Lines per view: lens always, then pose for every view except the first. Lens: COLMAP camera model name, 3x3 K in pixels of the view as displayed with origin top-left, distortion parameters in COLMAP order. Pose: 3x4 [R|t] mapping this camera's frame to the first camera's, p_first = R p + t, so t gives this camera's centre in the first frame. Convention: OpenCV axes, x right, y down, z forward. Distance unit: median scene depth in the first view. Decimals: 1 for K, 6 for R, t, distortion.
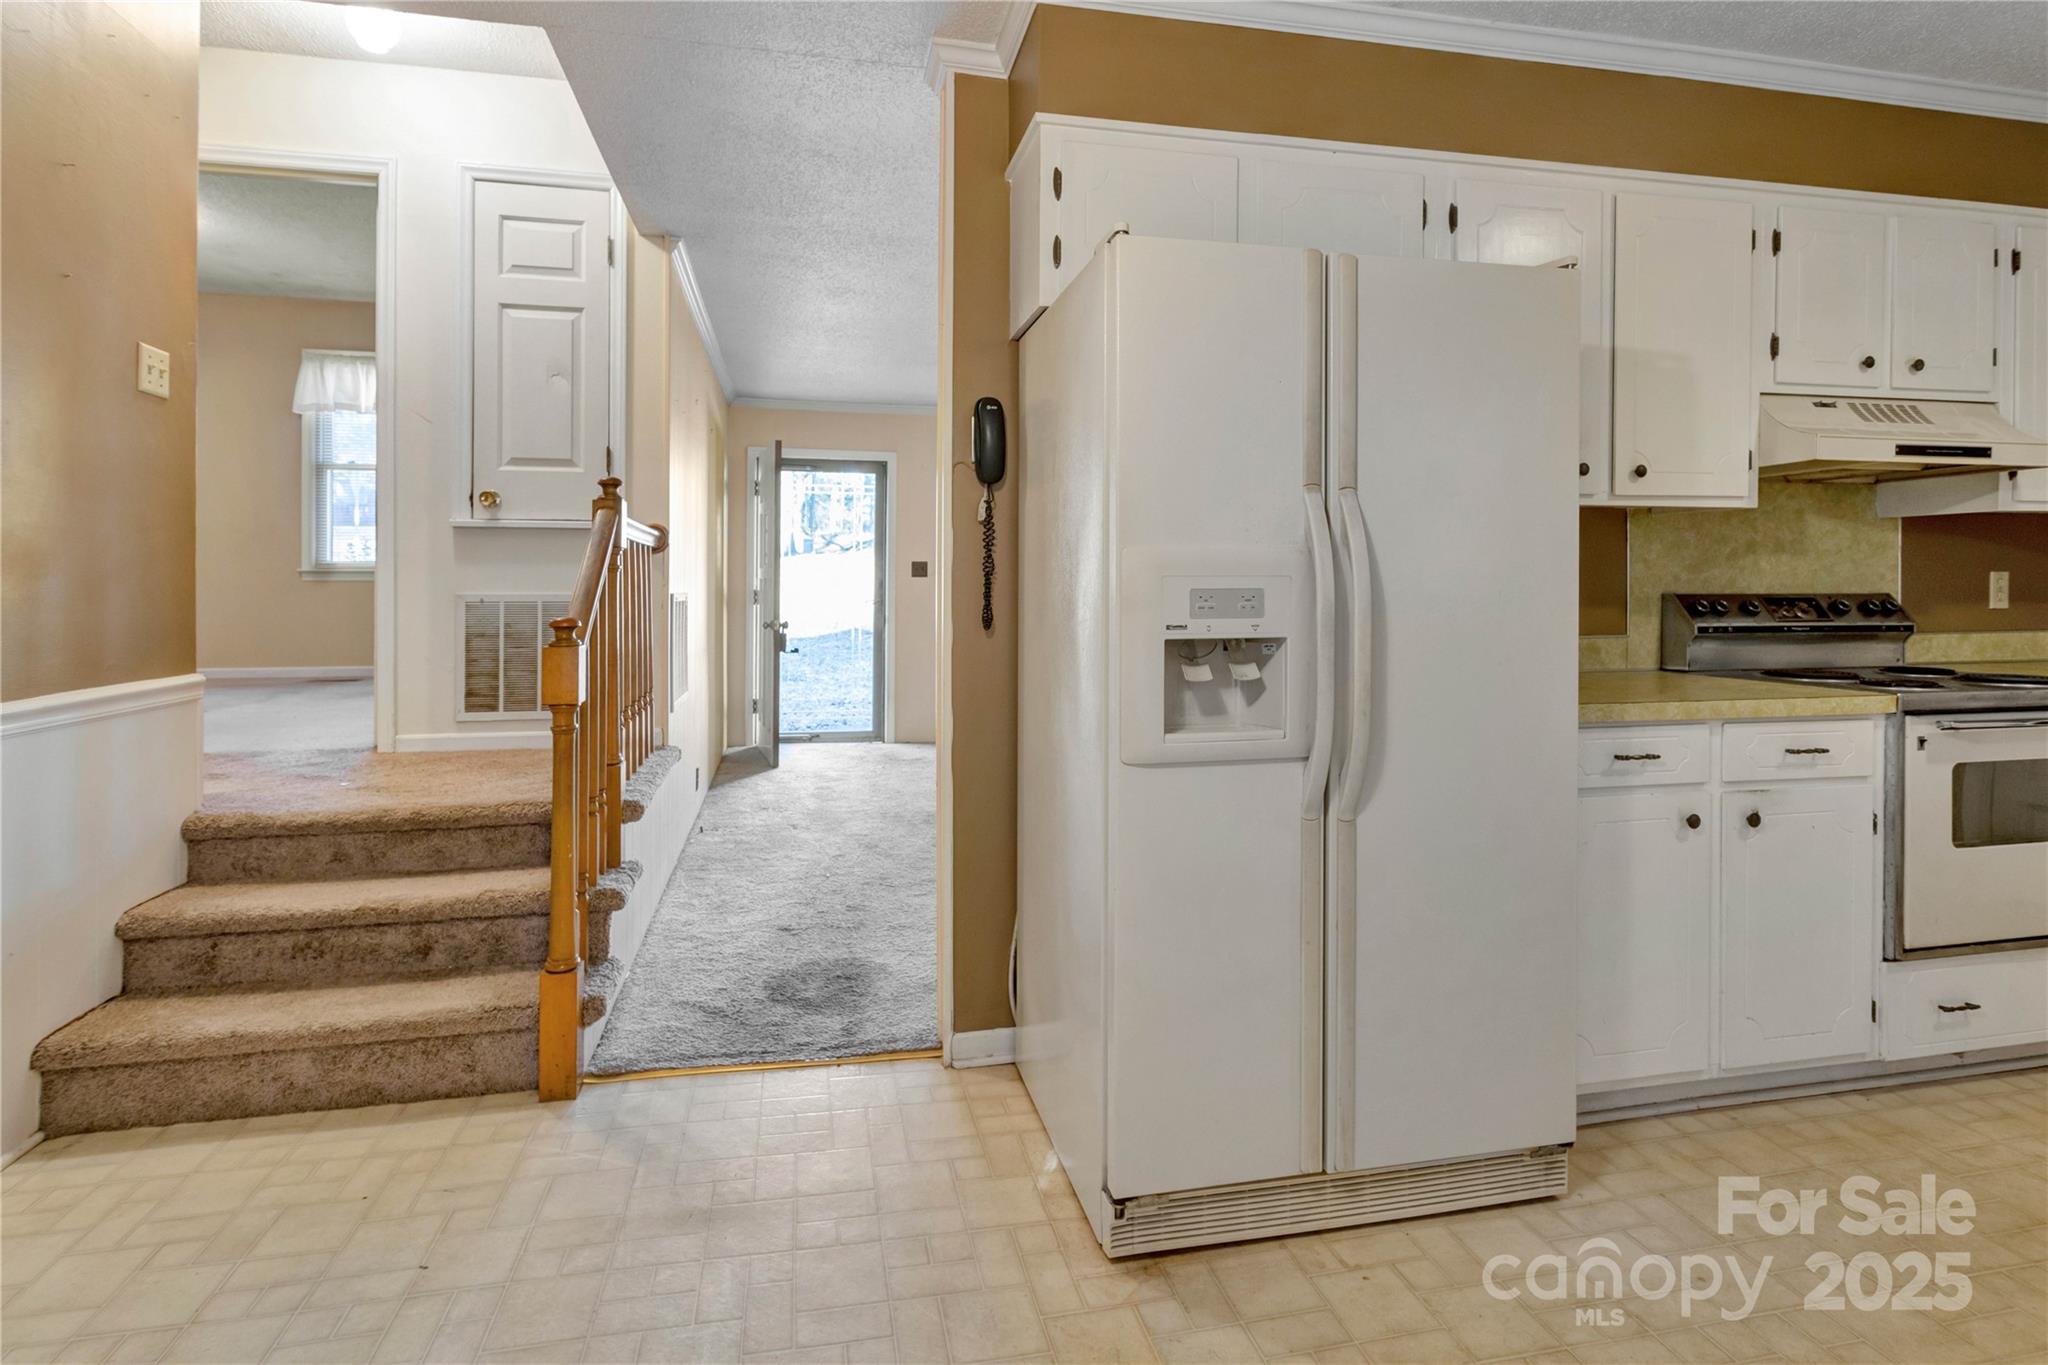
lens RADIAL K [[1003.4, 0, 1023.8], [0, 1003.4, 599.3], [0, 0, 1]] dist [0.004005, 0.000071]
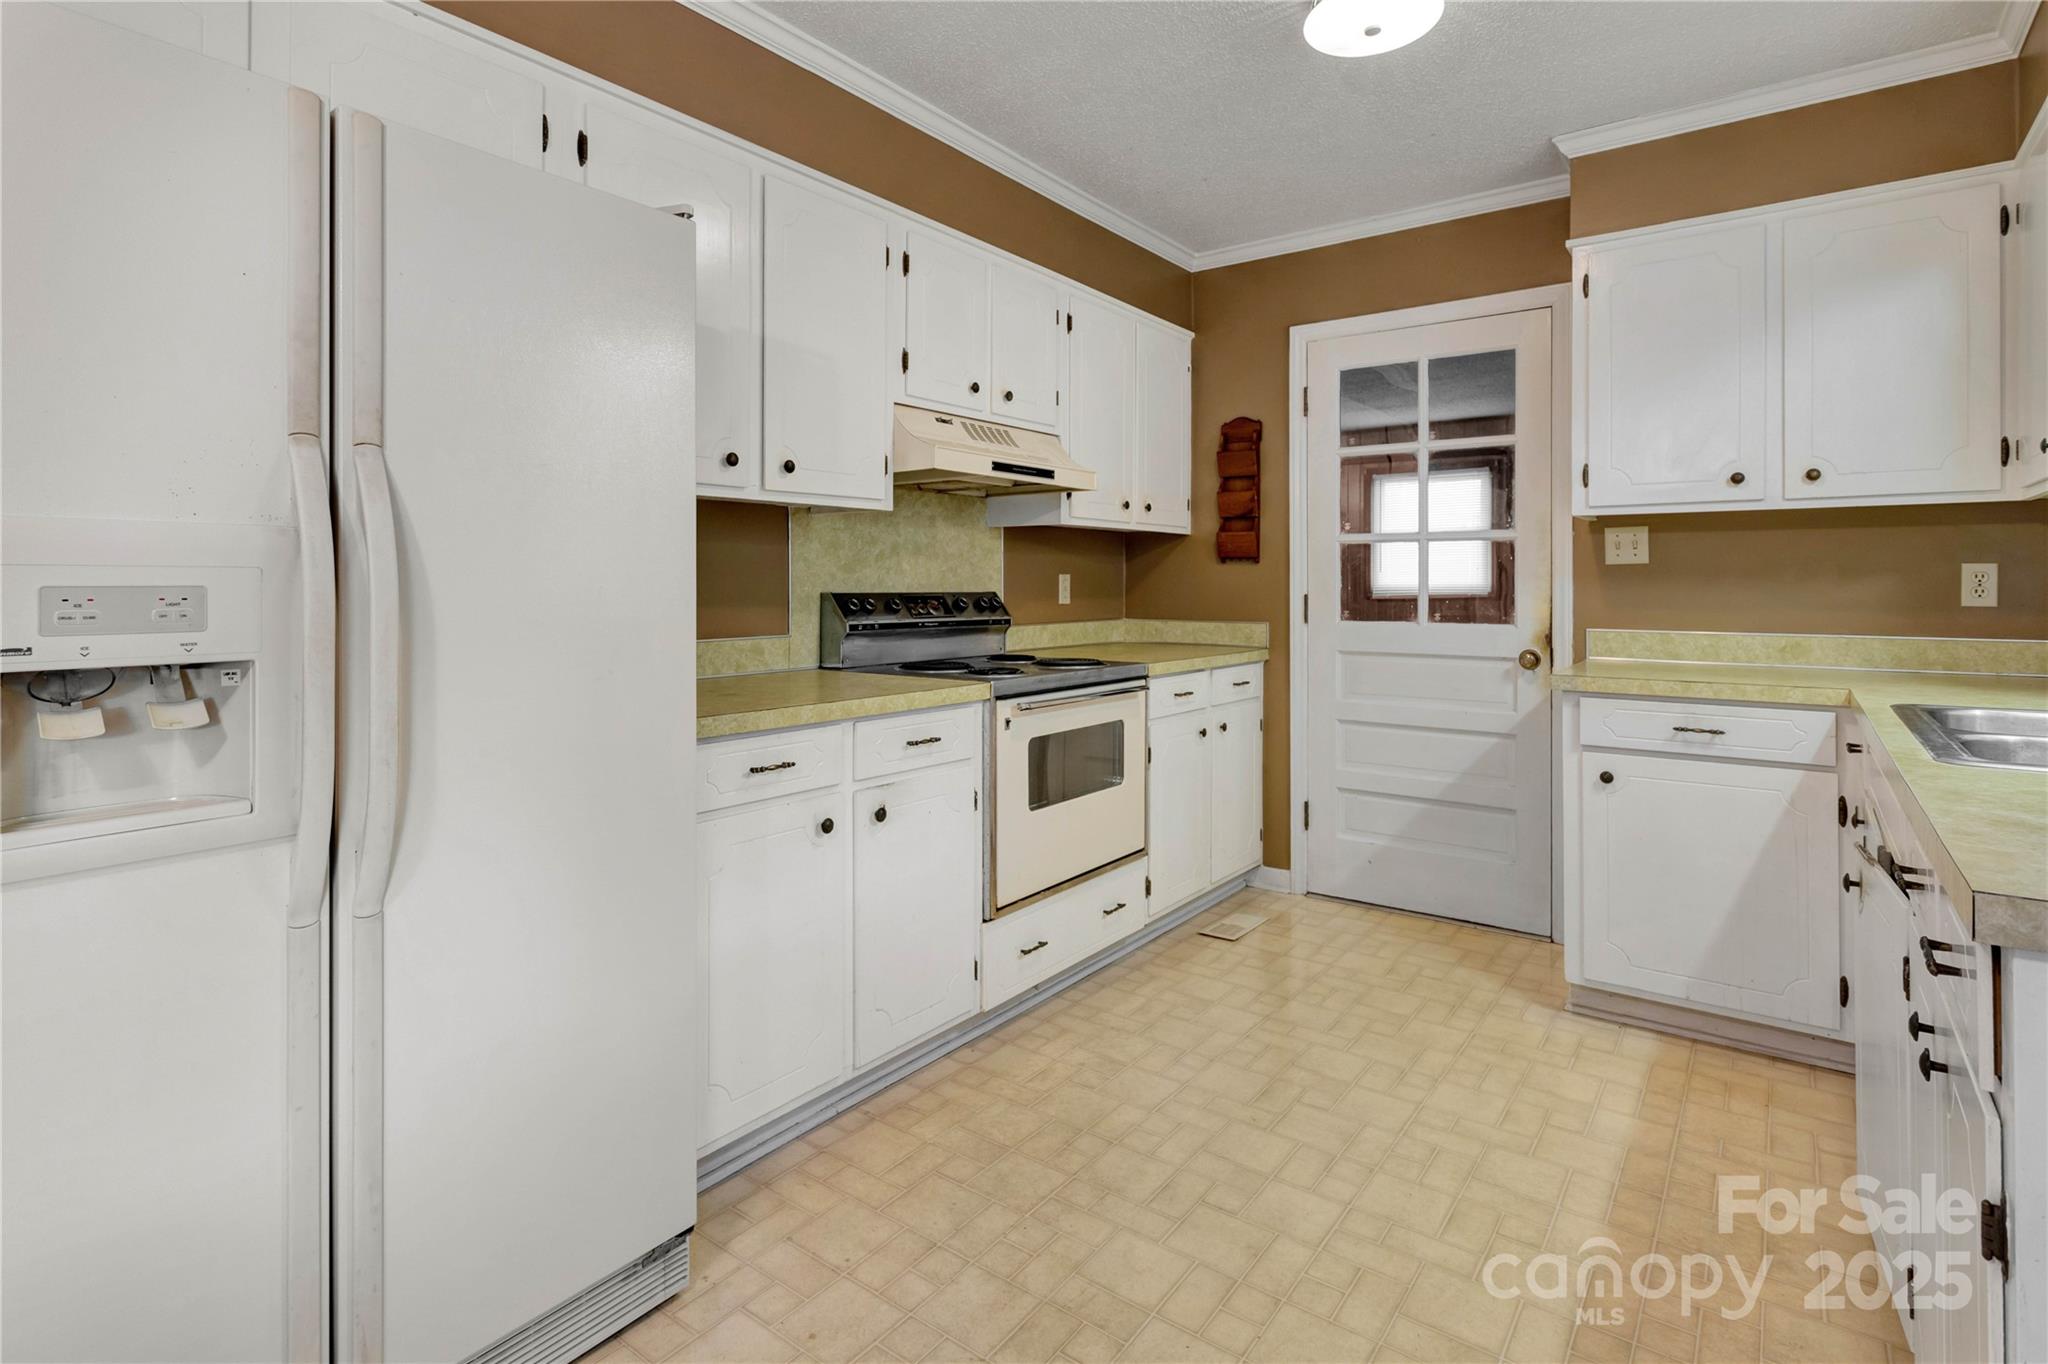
lens RADIAL K [[1003.4, 0, 1023.8], [0, 1003.4, 598.8], [0, 0, 1]] dist [0.004005, 0.000071]
pose [[0.757318, -0.007017, 0.653008, 0.144727], [0.007802, 0.999968, 0.001697, 0.000330], [-0.652999, 0.003810, 0.757349, 0.112694]]
